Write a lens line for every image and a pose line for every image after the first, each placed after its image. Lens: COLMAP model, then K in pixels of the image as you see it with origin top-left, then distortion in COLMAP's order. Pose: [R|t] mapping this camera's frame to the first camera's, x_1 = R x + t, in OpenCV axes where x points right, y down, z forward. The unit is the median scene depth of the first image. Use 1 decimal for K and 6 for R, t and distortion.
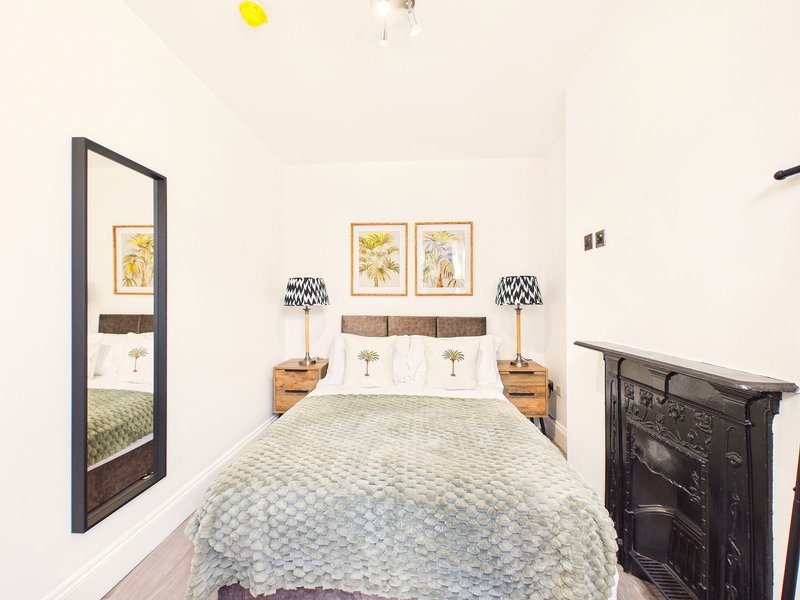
lens RADIAL K [[322.6, 0, 398.0], [0, 322.6, 300.9], [0, 0, 1]] dist [0.001117, 0.000374]
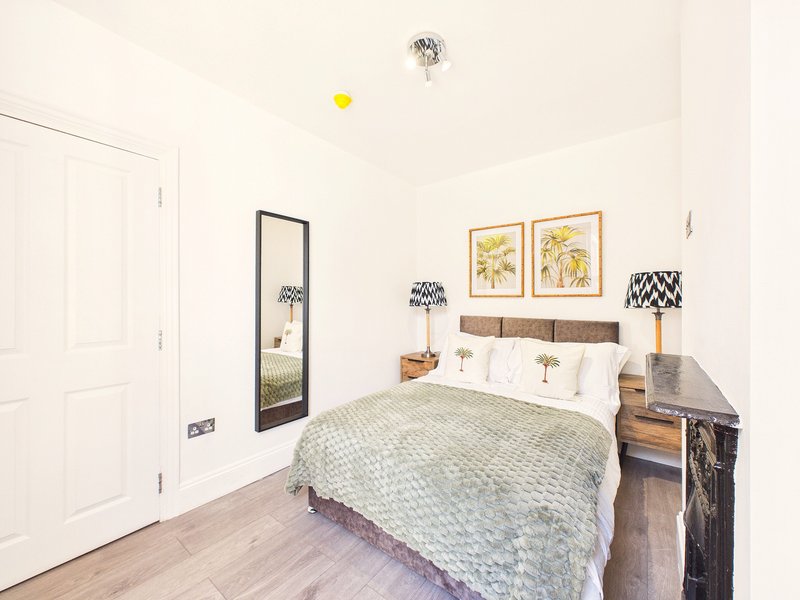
lens RADIAL K [[322.6, 0, 399.6], [0, 322.6, 300.6], [0, 0, 1]] dist [0.001117, 0.000374]
pose [[0.828337, 0.000927, -0.560229, 0.299949], [-0.002762, 0.999993, -0.002428, -0.002203], [0.560223, 0.003559, 0.828334, -0.017076]]
